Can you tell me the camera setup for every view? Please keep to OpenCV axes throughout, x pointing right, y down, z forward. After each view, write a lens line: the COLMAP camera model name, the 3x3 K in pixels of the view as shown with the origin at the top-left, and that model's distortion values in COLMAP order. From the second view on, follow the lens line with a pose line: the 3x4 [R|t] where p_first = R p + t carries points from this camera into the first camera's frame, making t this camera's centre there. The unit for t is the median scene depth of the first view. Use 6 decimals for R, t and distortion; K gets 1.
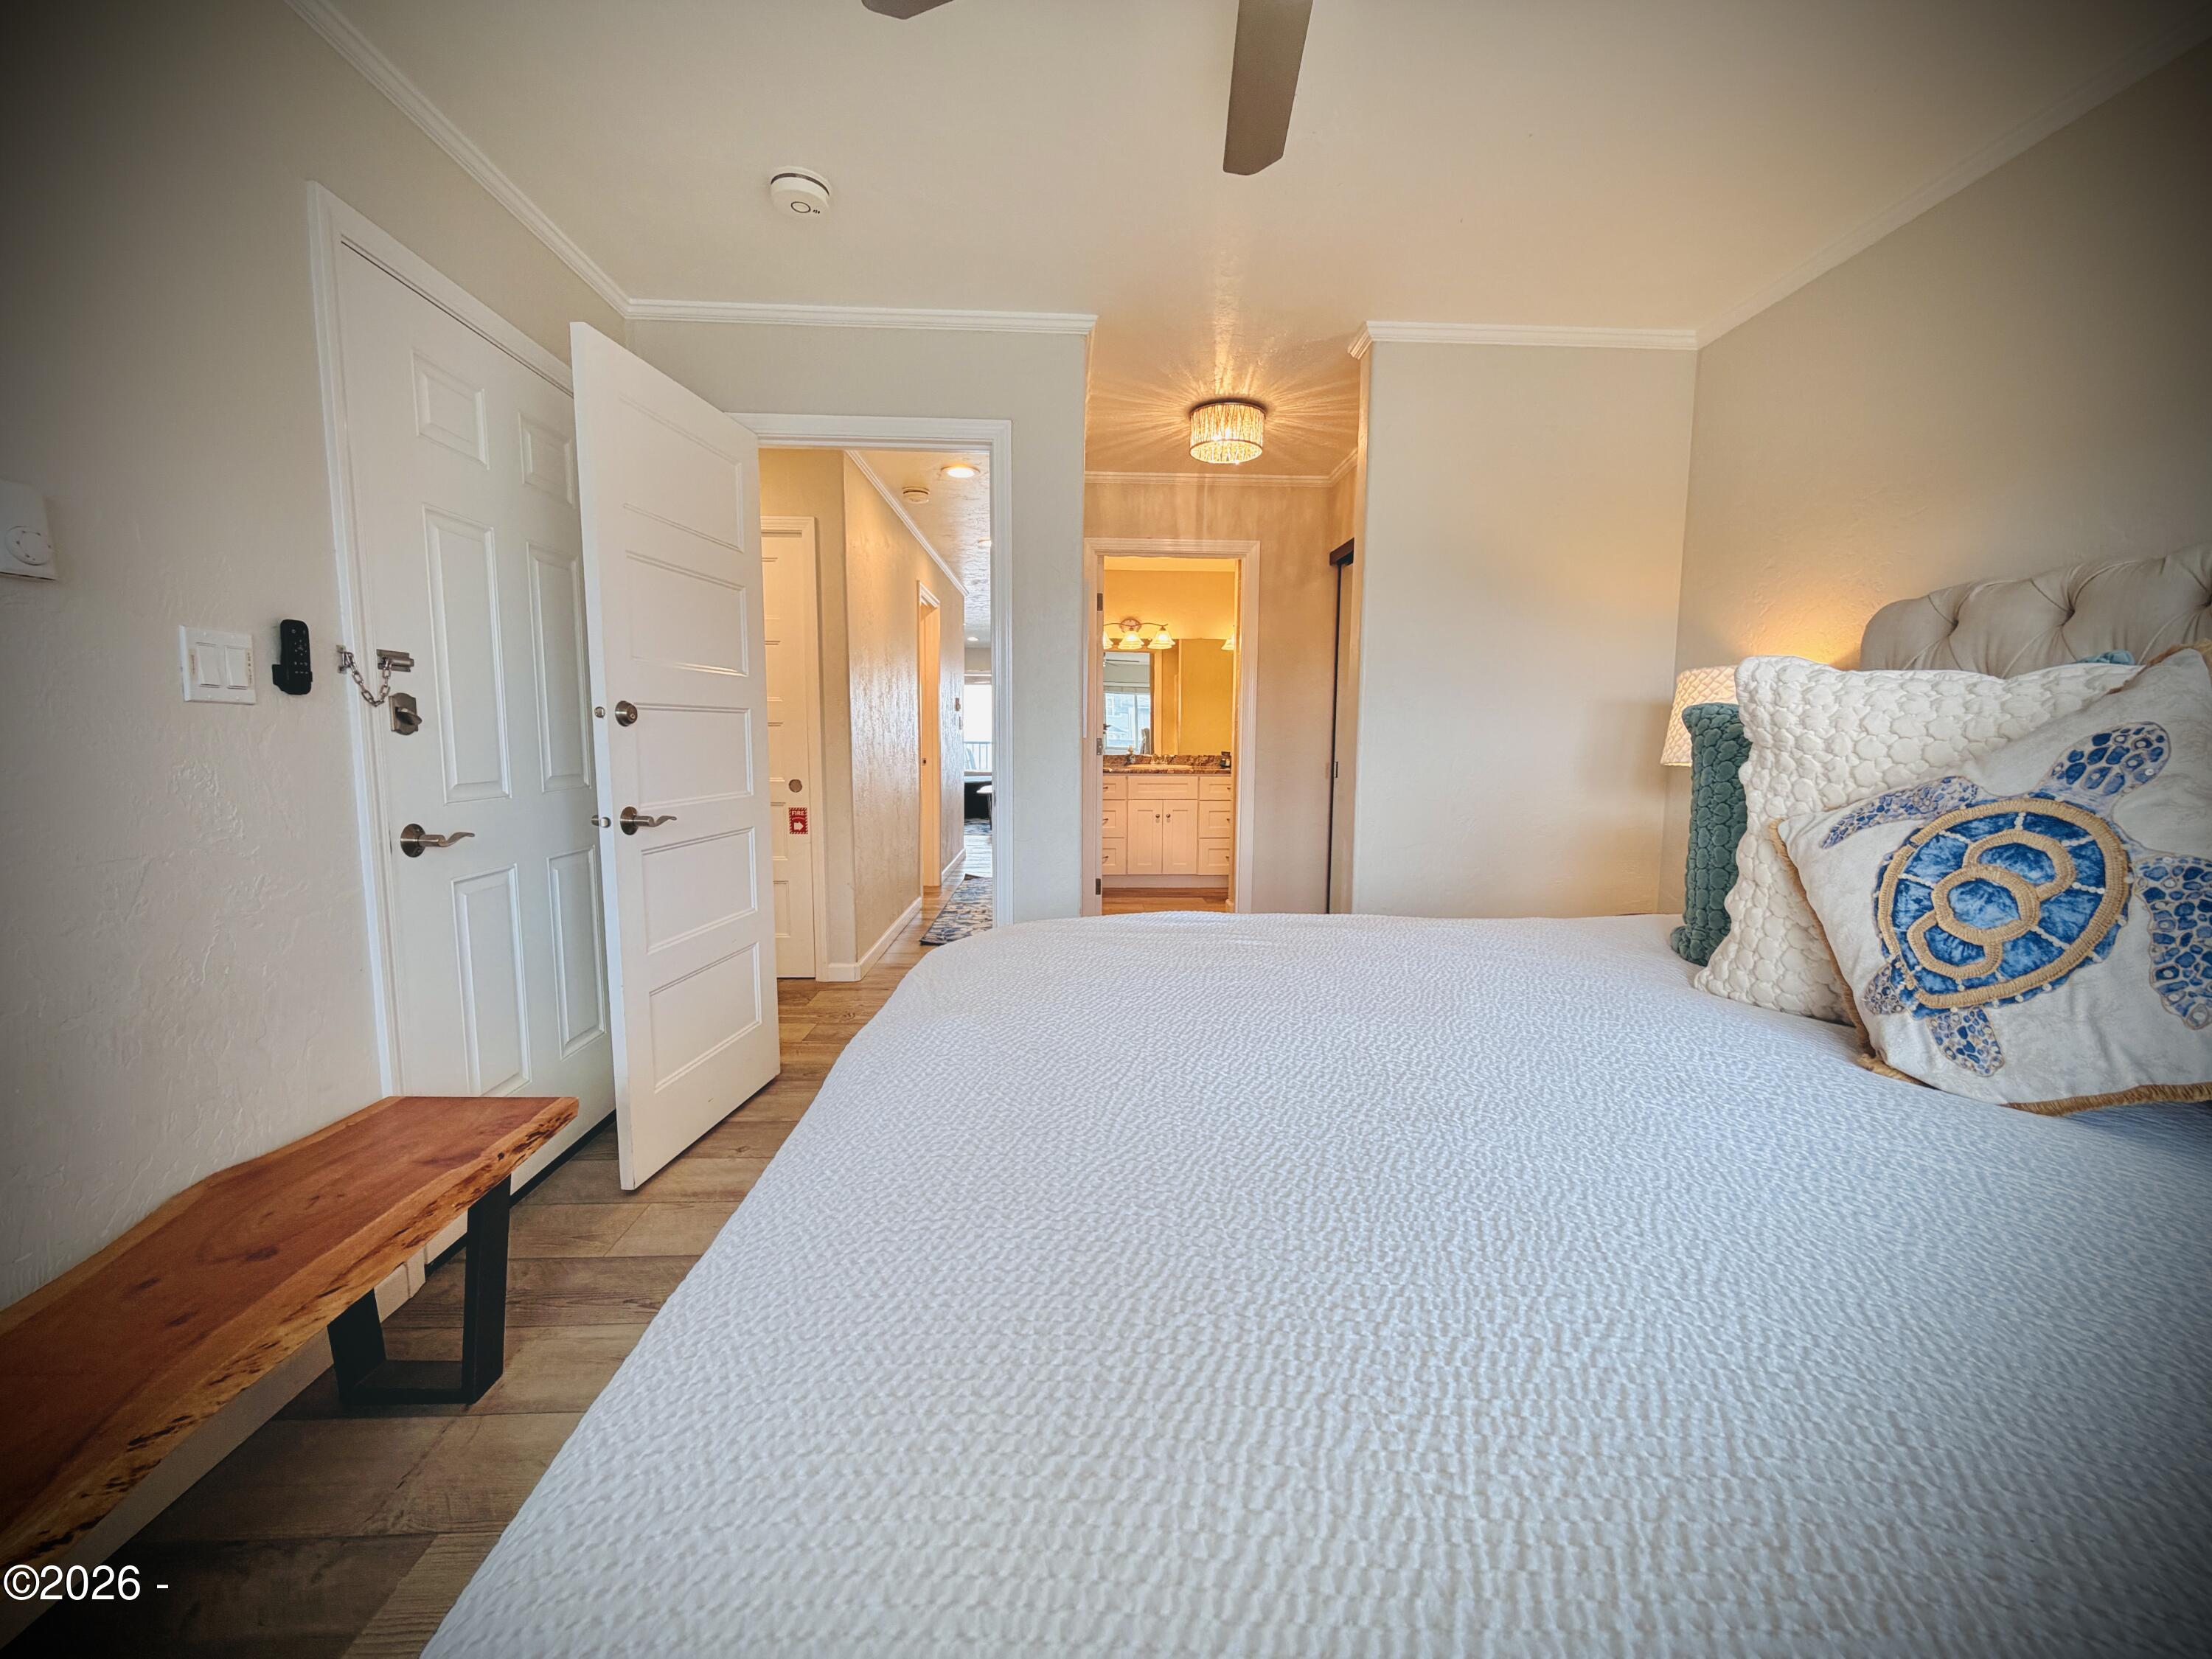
lens RADIAL K [[879.3, 0, 1113.7], [0, 879.3, 827.0], [0, 0, 1]] dist [-0.001022, 0.000203]
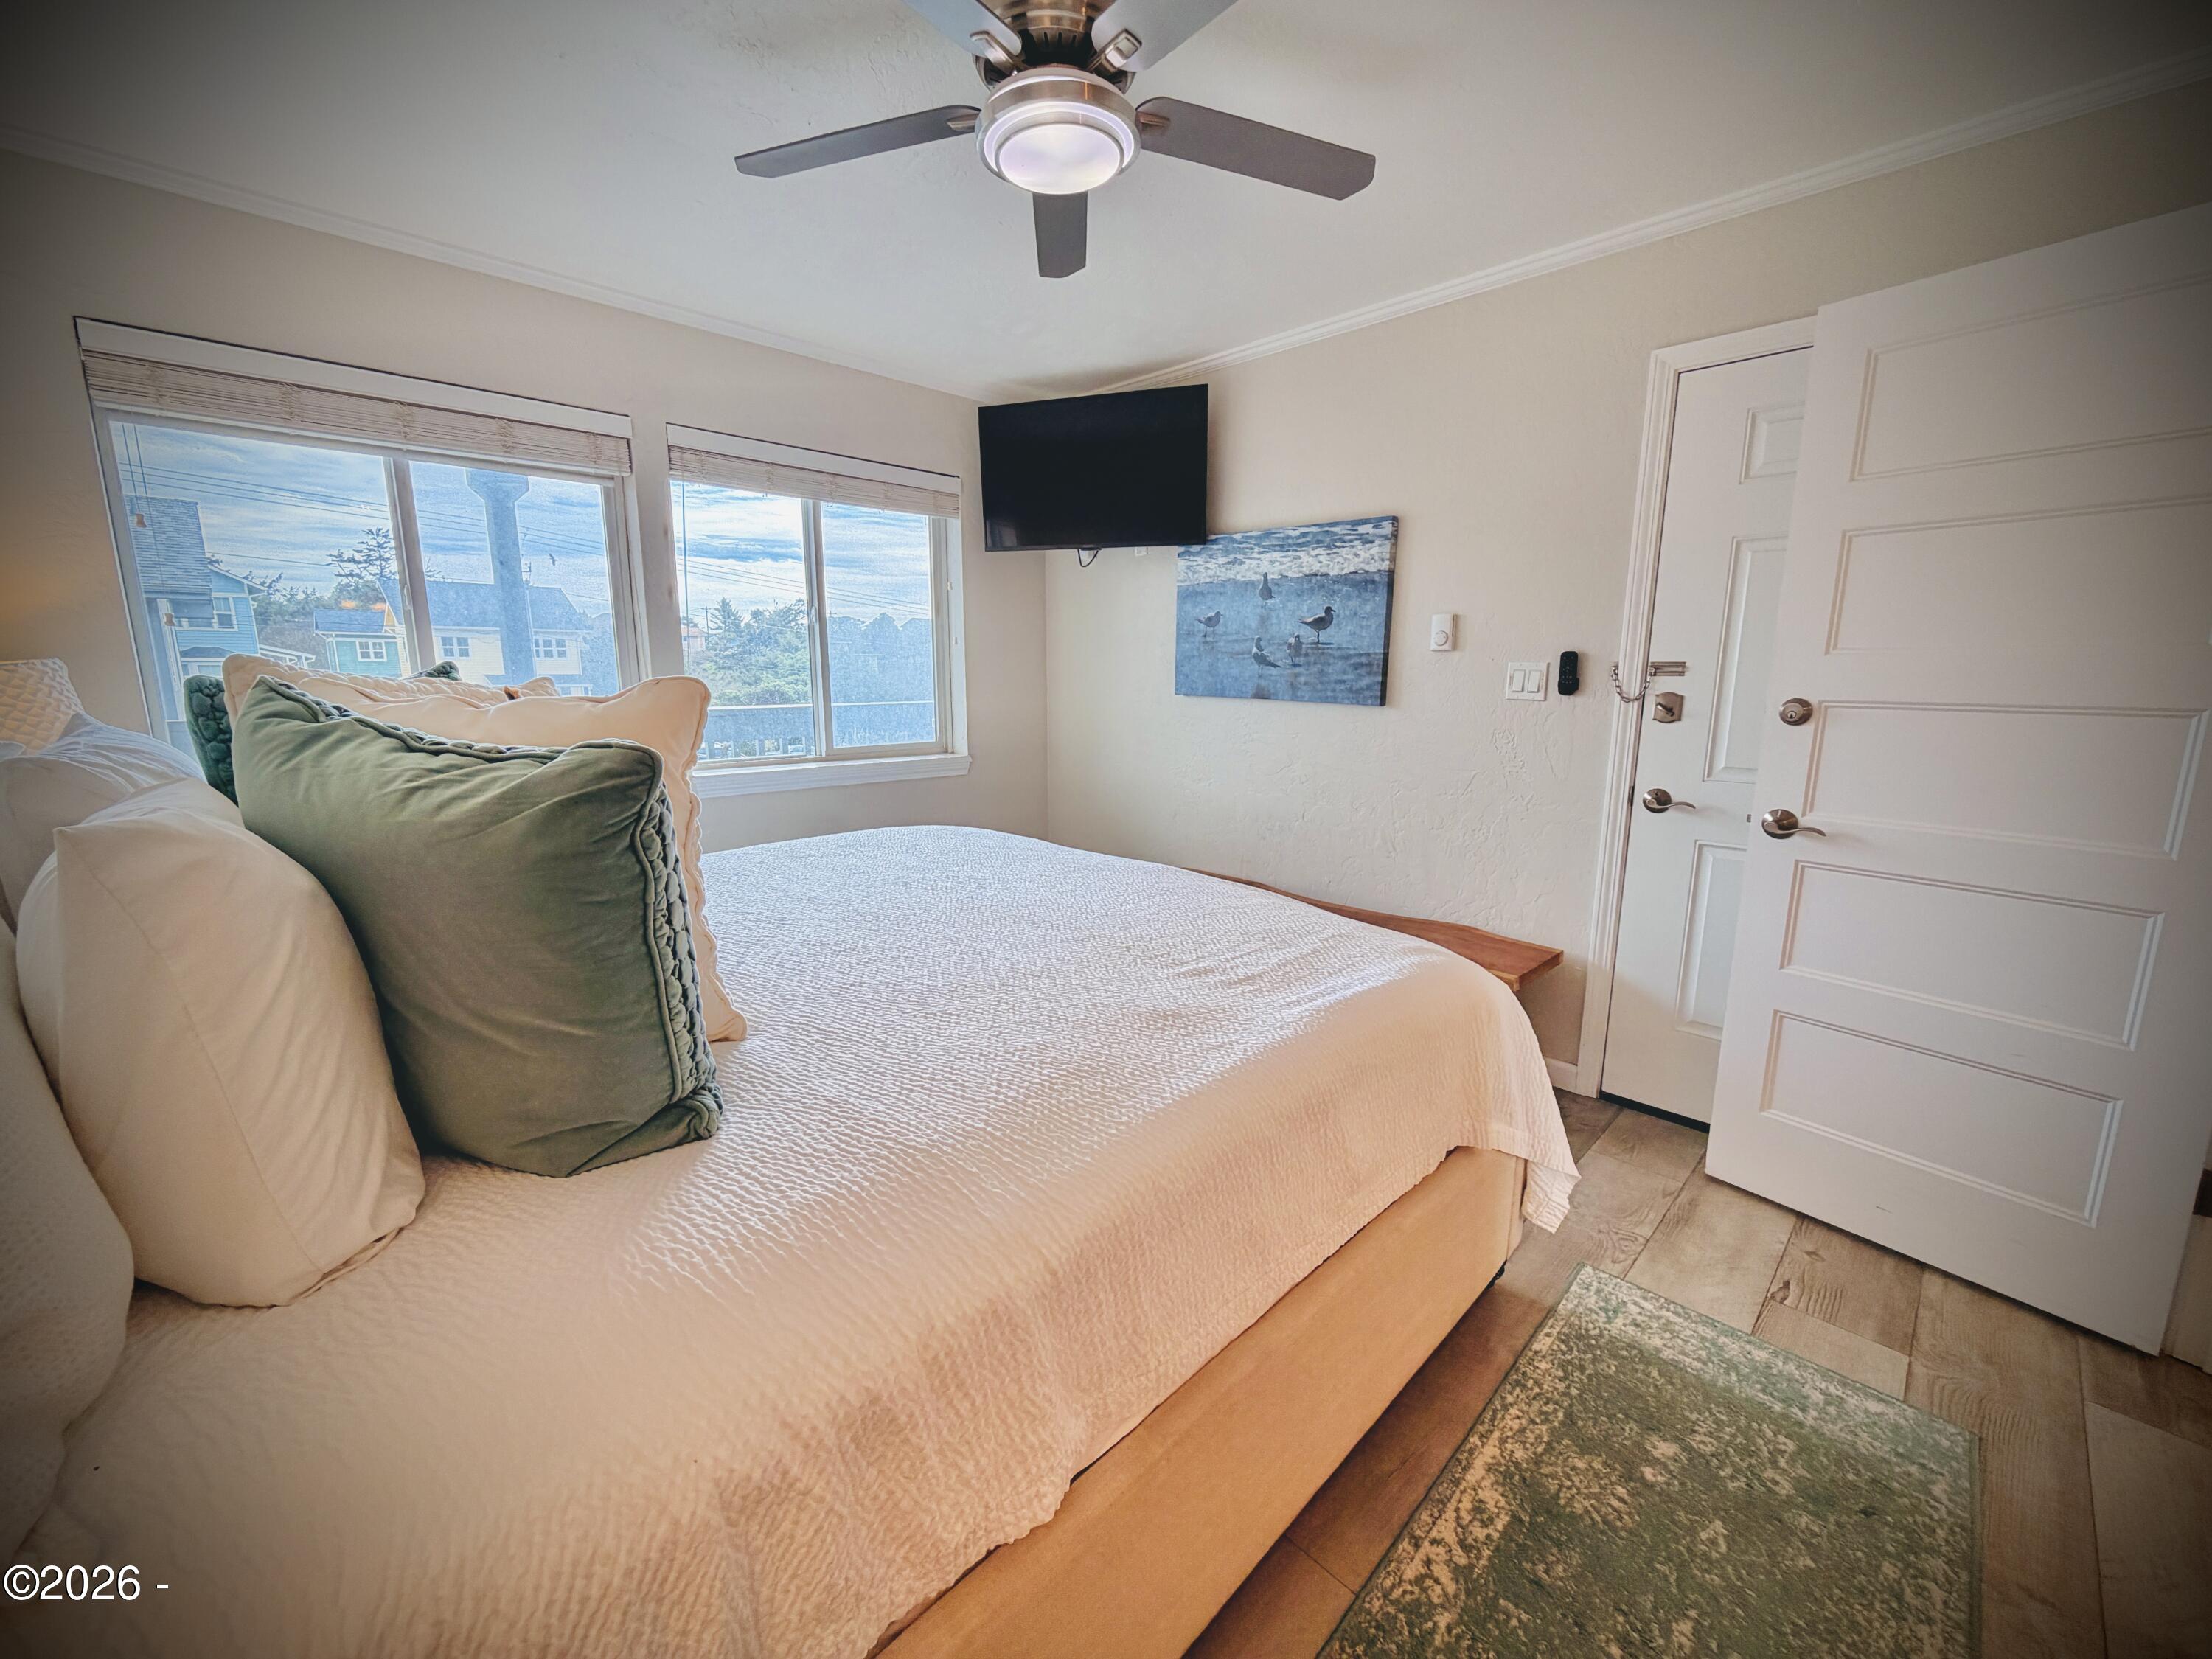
lens RADIAL K [[886.4, 0, 1114.2], [0, 886.4, 827.7], [0, 0, 1]] dist [-0.000891, 0.000239]
pose [[-0.747545, 0.106945, -0.655545, 0.983252], [-0.078984, 0.965637, 0.247603, -0.290627], [0.659498, 0.236872, -0.713410, 1.913256]]
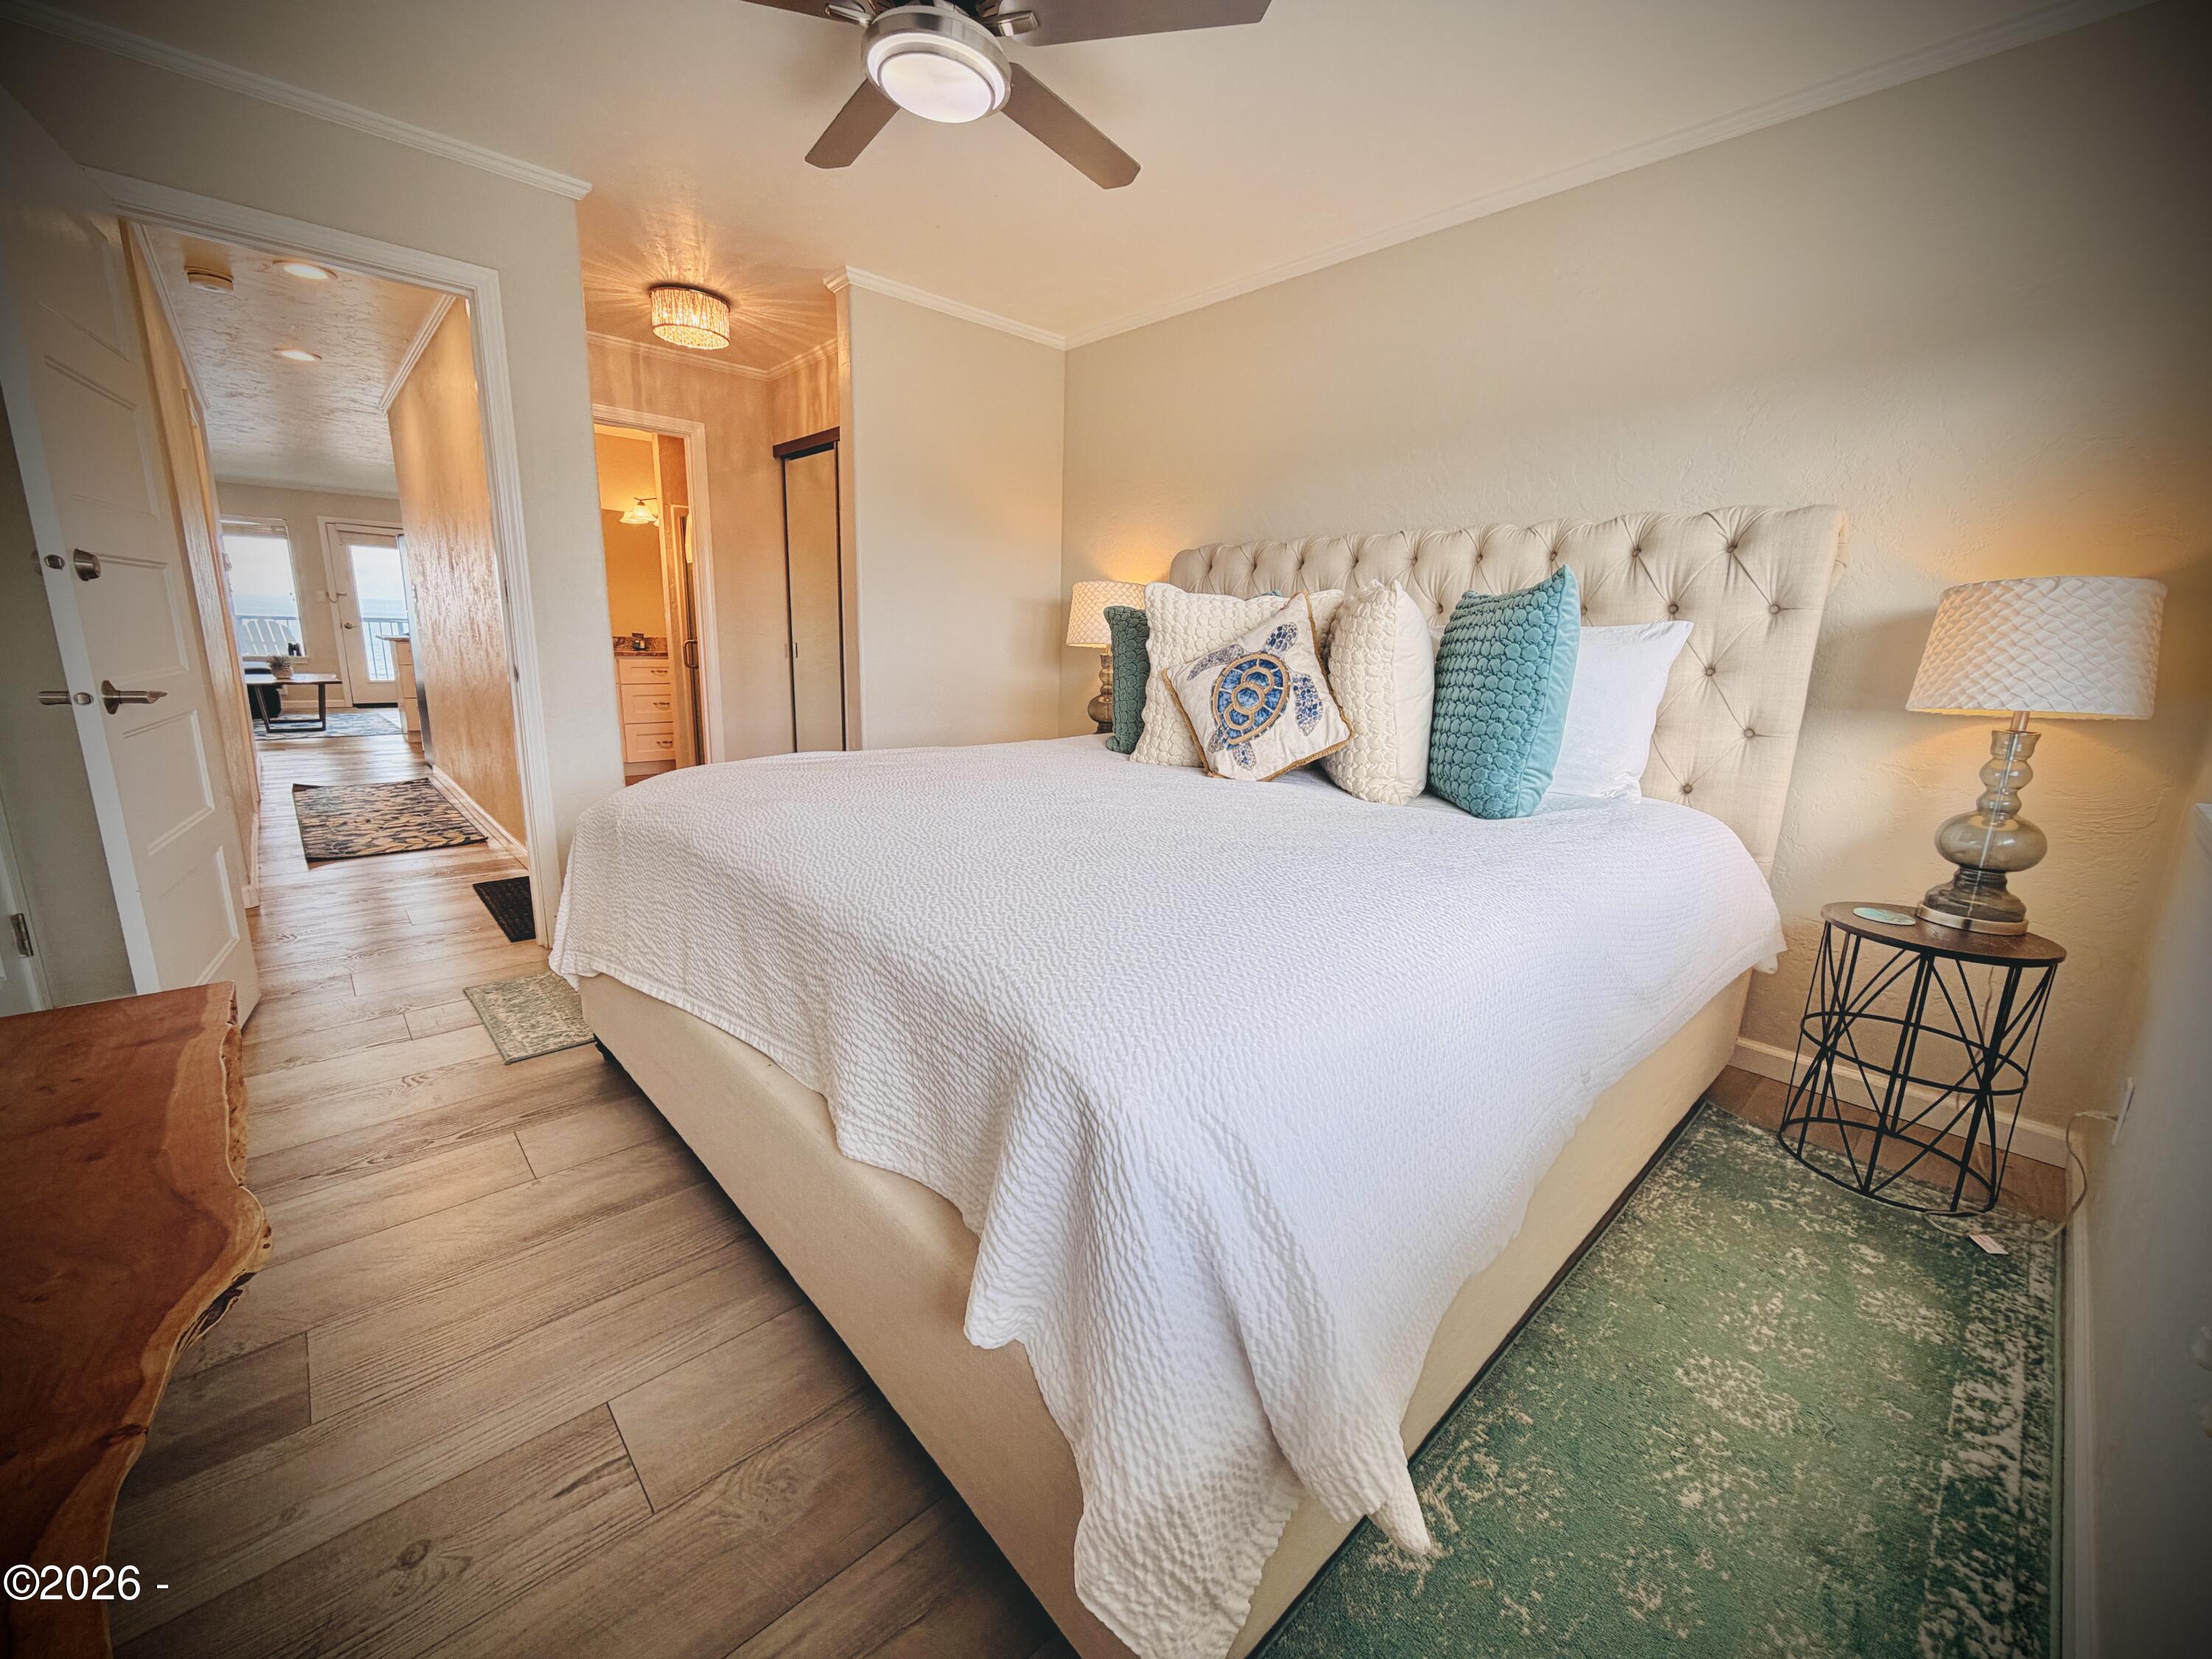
lens RADIAL K [[879.3, 0, 1113.7], [0, 879.3, 827.0], [0, 0, 1]] dist [-0.001022, 0.000203]
pose [[0.763462, -0.119903, 0.634625, -0.578753], [0.040459, 0.989565, 0.138290, 0.060715], [-0.644585, -0.079903, 0.760346, -0.416665]]
